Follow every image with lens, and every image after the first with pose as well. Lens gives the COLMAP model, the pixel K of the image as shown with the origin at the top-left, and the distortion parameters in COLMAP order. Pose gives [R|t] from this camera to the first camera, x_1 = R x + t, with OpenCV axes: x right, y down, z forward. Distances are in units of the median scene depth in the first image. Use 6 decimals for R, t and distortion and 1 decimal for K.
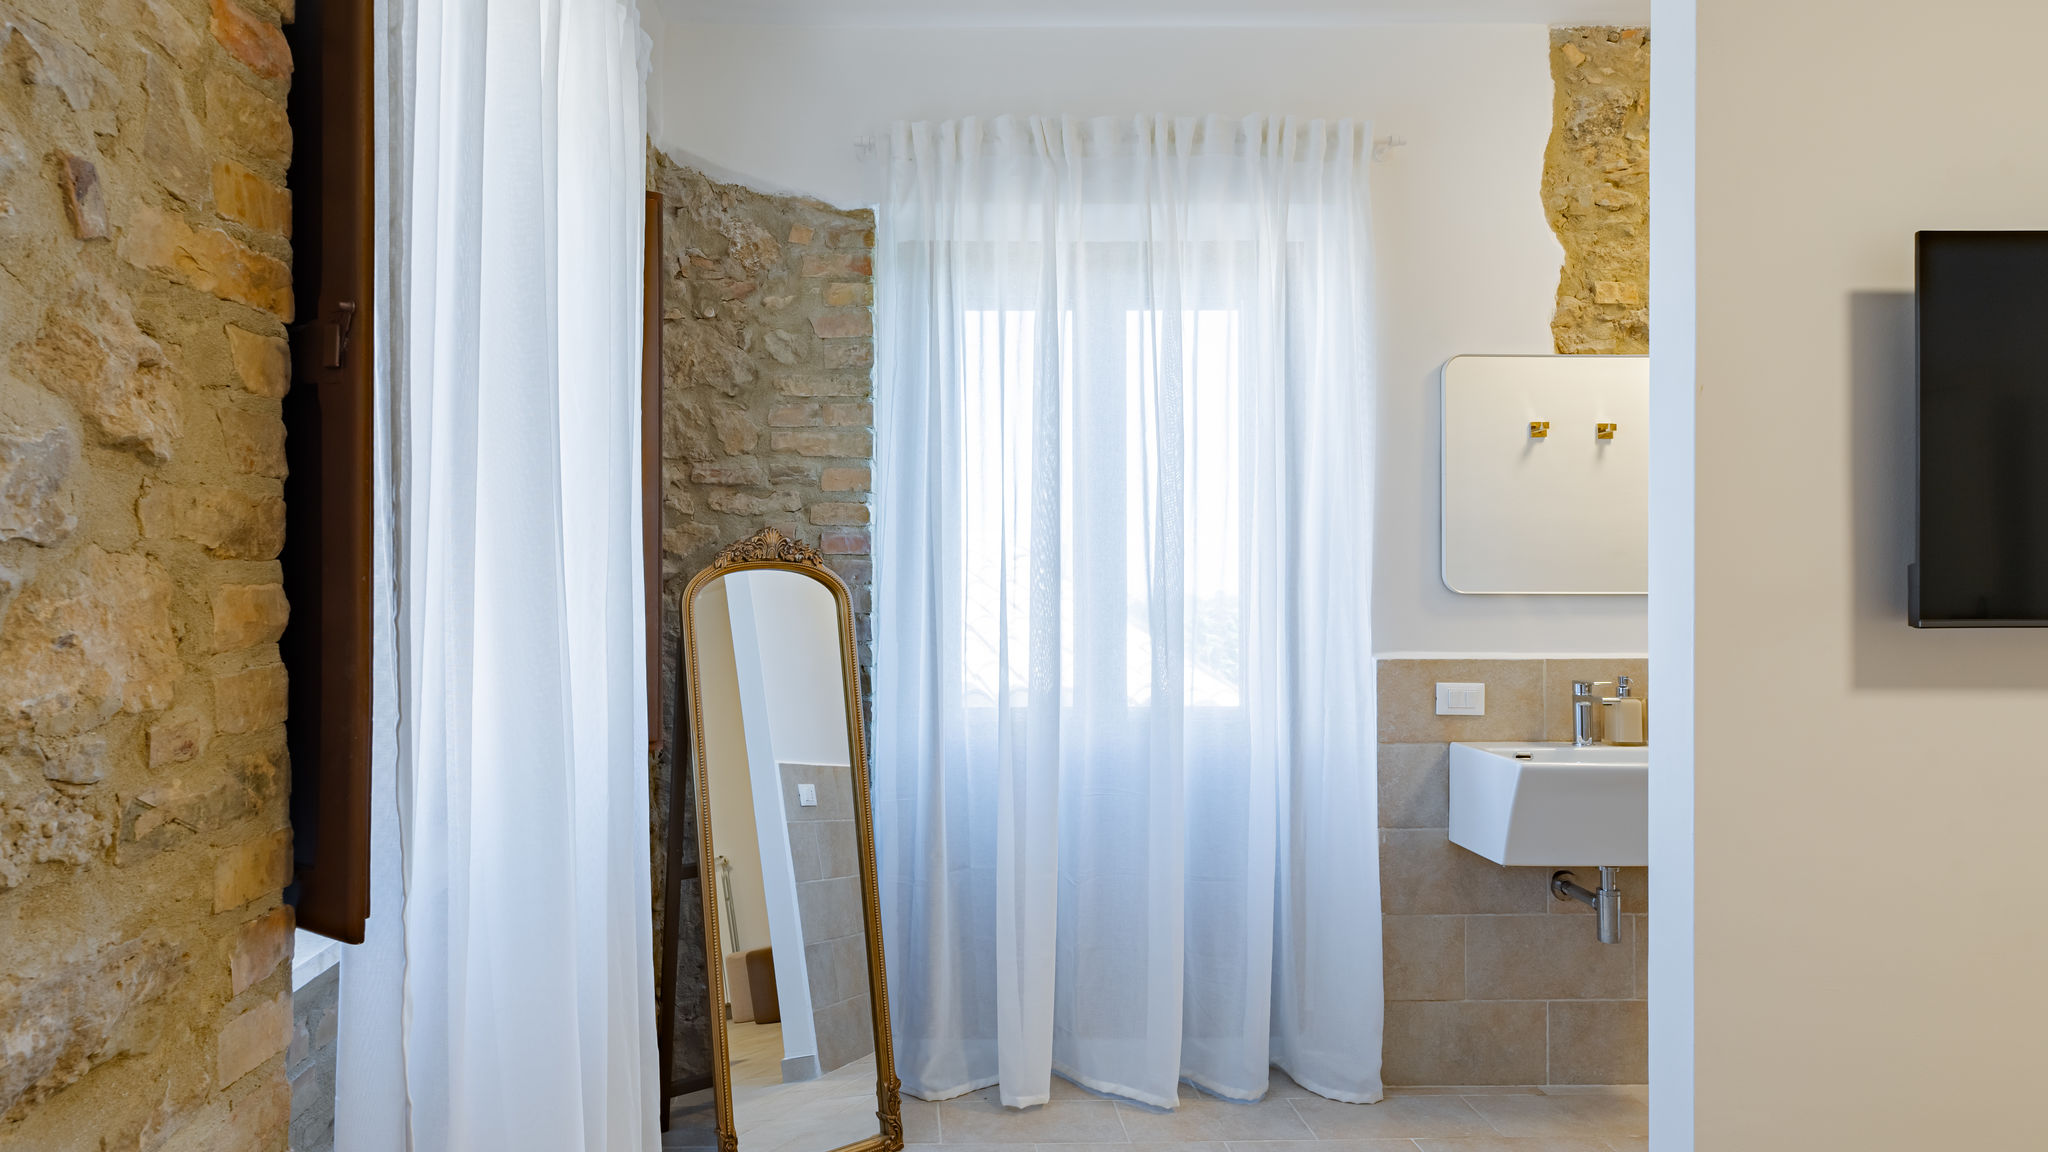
lens RADIAL K [[1181.6, 0, 904.4], [0, 1181.6, 576.8], [0, 0, 1]] dist [0.003368, -0.004429]
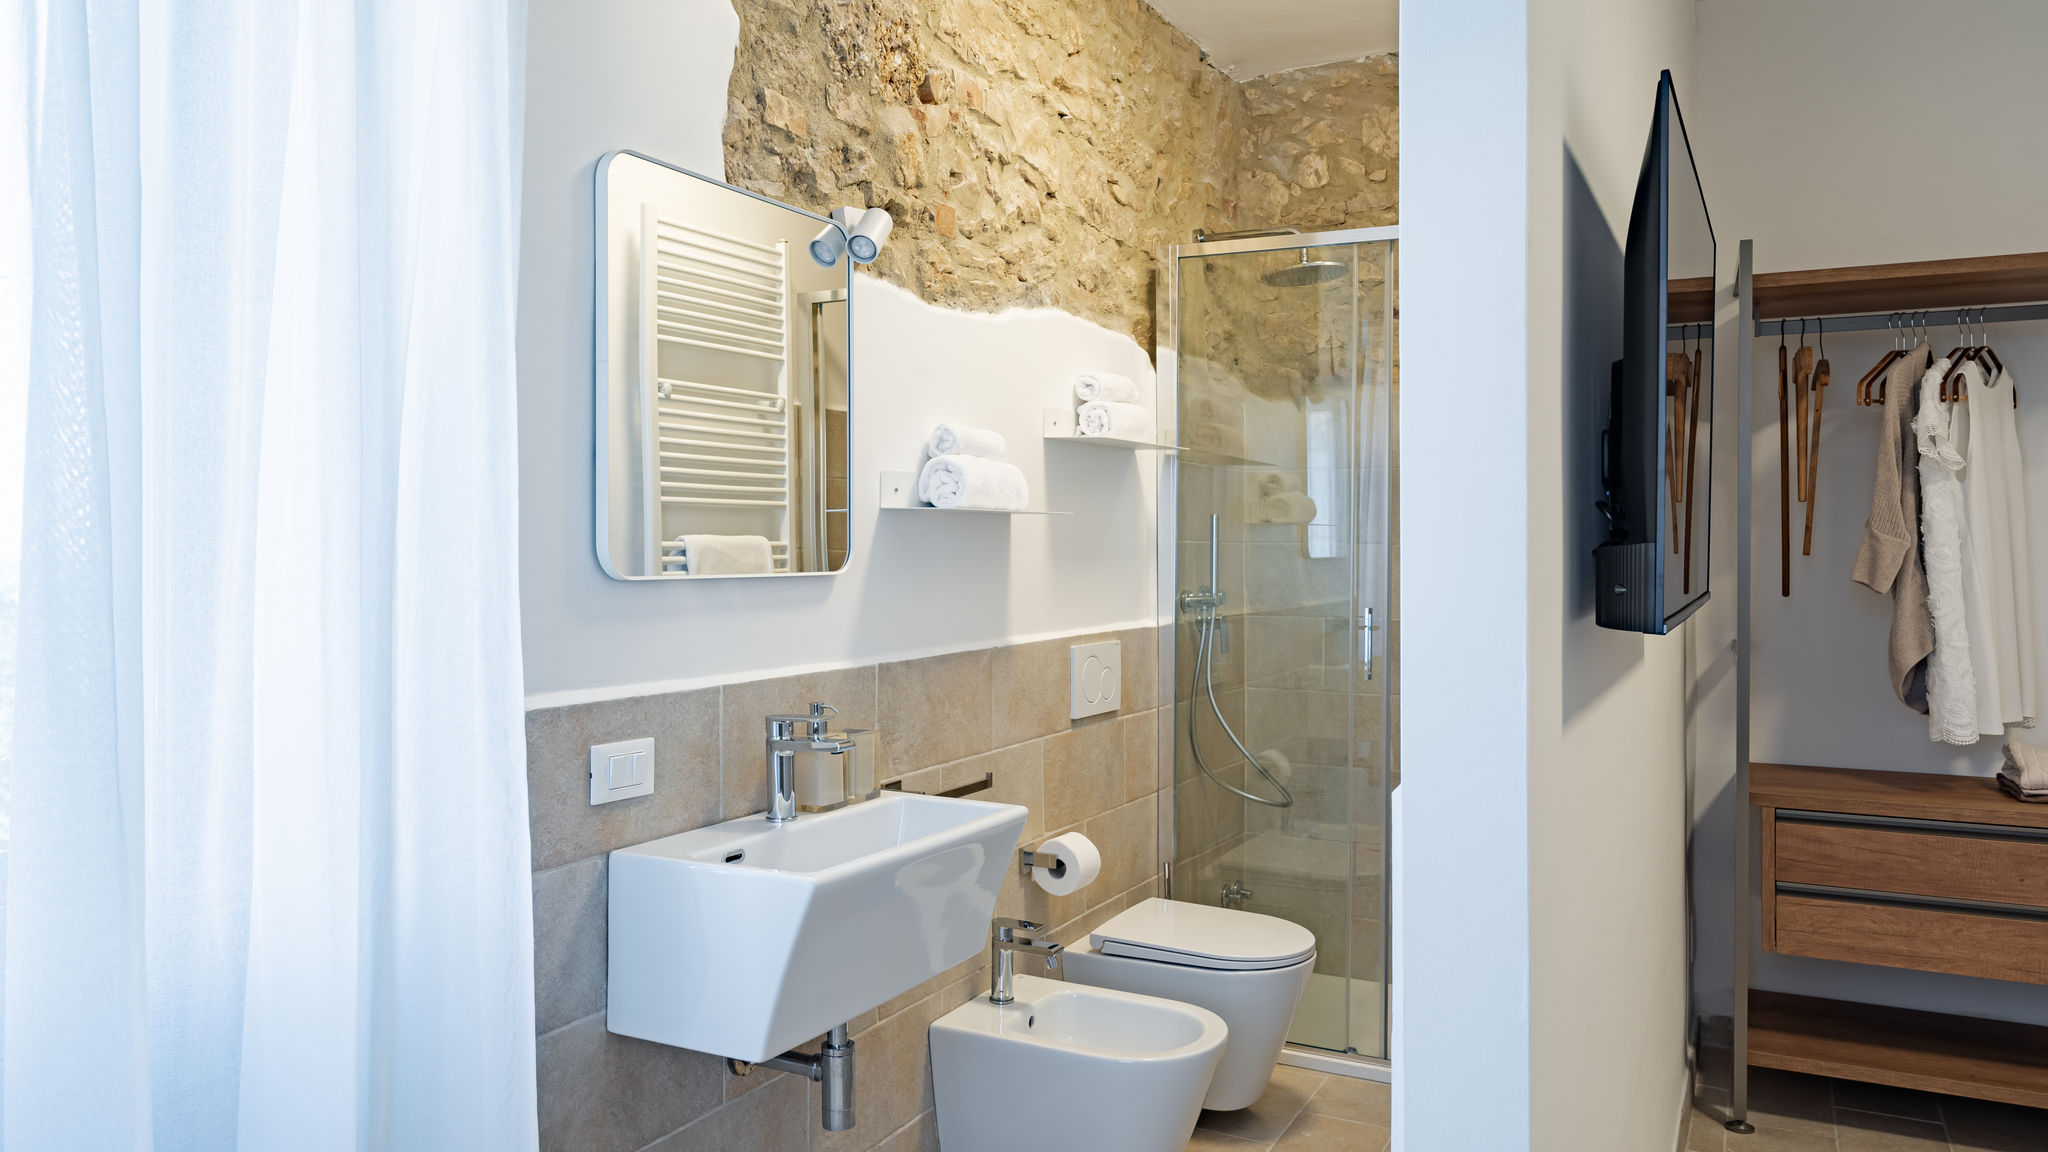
lens RADIAL K [[1459.2, 0, 990.5], [0, 1459.2, 525.6], [0, 0, 1]] dist [-0.008383, -0.000792]
pose [[0.460044, 0.010862, 0.887830, -0.057997], [-0.005354, 0.999941, -0.009459, -0.005690], [-0.887880, -0.000402, 0.460075, 0.533126]]
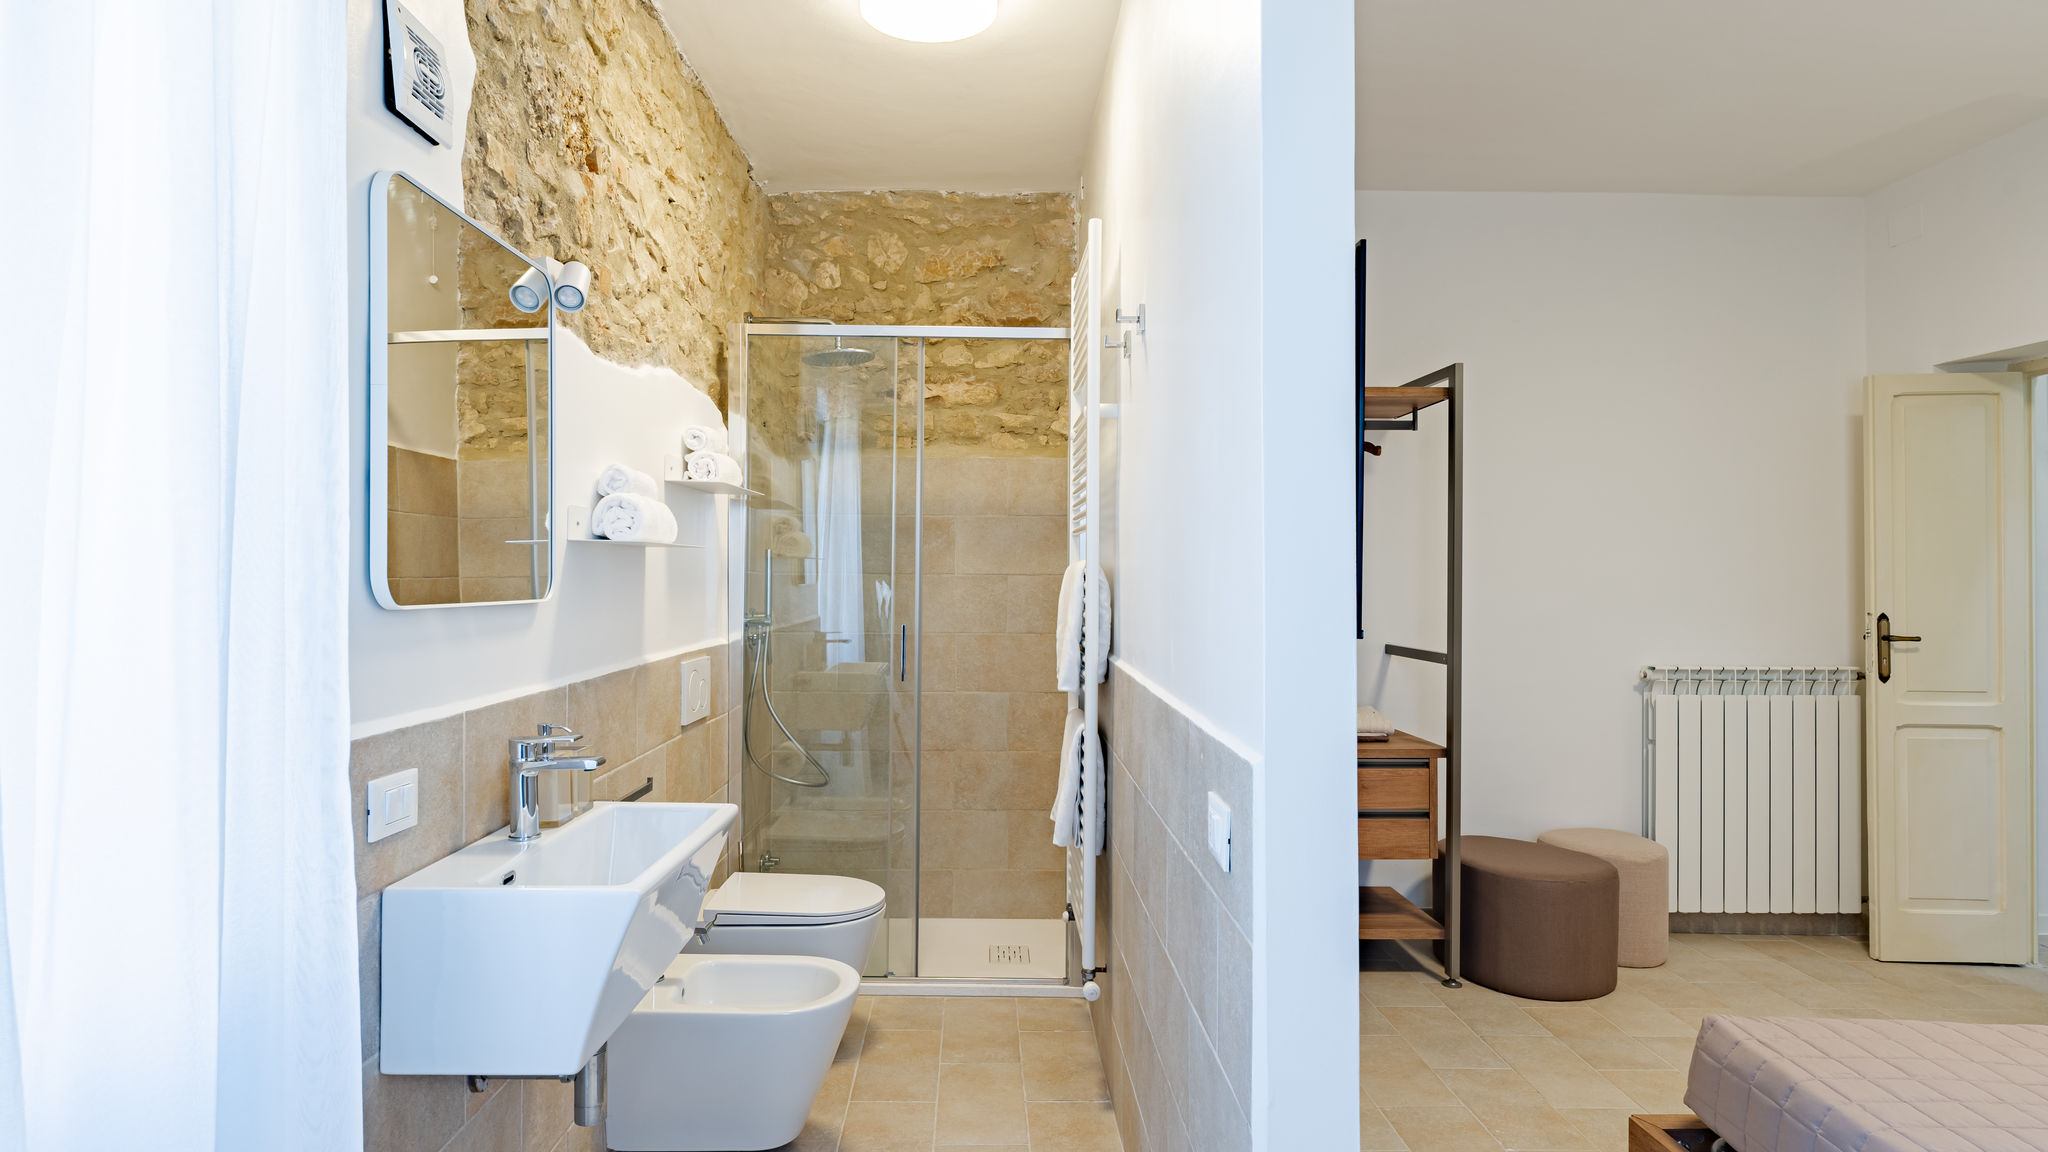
lens RADIAL K [[1162.2, 0, 967.9], [0, 1162.2, 559.9], [0, 0, 1]] dist [-0.005907, 0.002416]
pose [[-0.013720, 0.012725, 0.999825, -0.066468], [-0.006572, 0.999896, -0.012816, -0.003328], [-0.999884, -0.006747, -0.013635, 0.744665]]
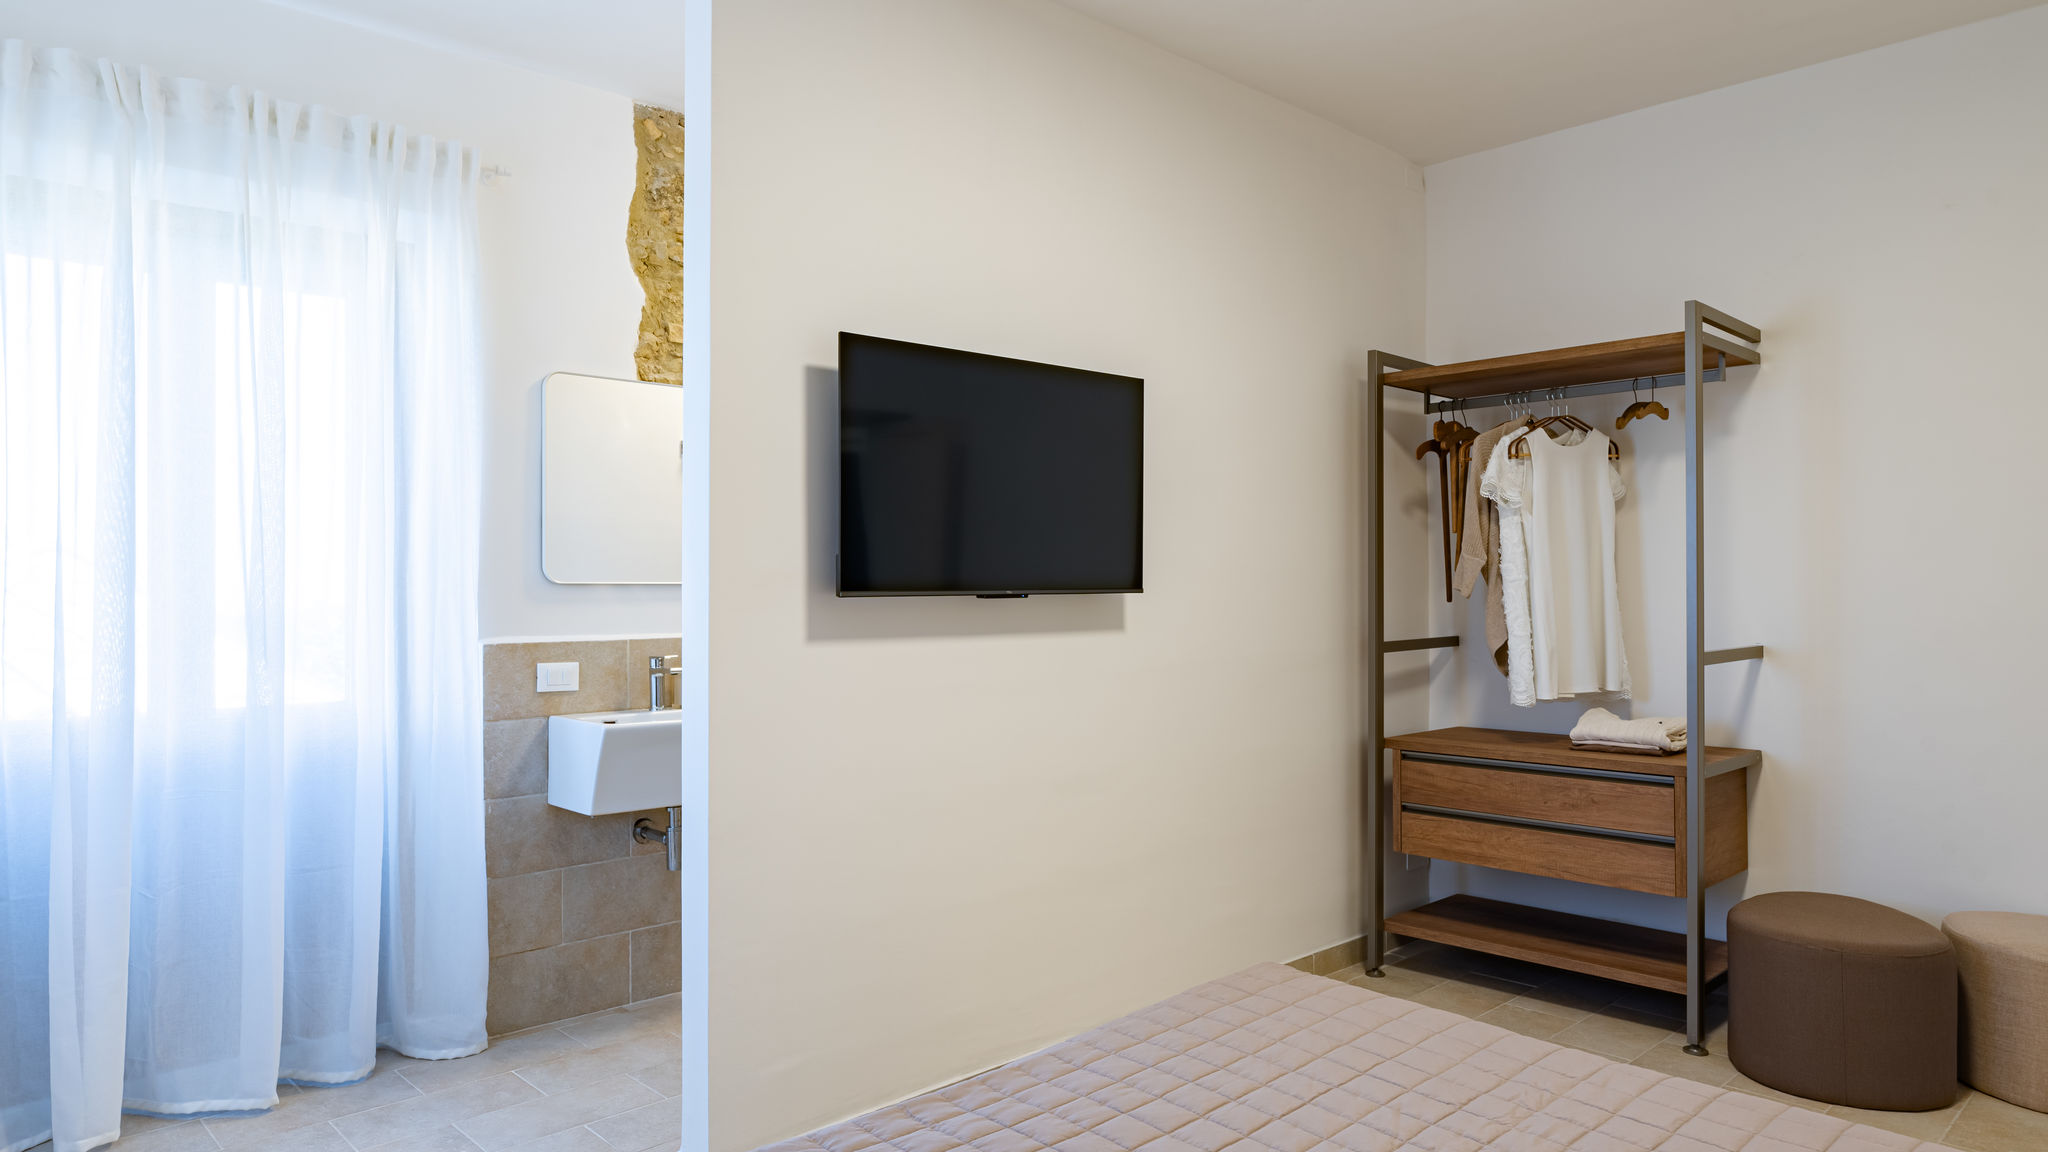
lens RADIAL K [[1309.8, 0, 1024.2], [0, 1309.8, 573.9], [0, 0, 1]] dist [-0.003745, -0.000507]
pose [[0.730800, 0.004997, 0.682573, -0.056736], [0.001964, 0.999954, -0.009423, 0.017660], [-0.682589, 0.008226, 0.730756, -0.214357]]
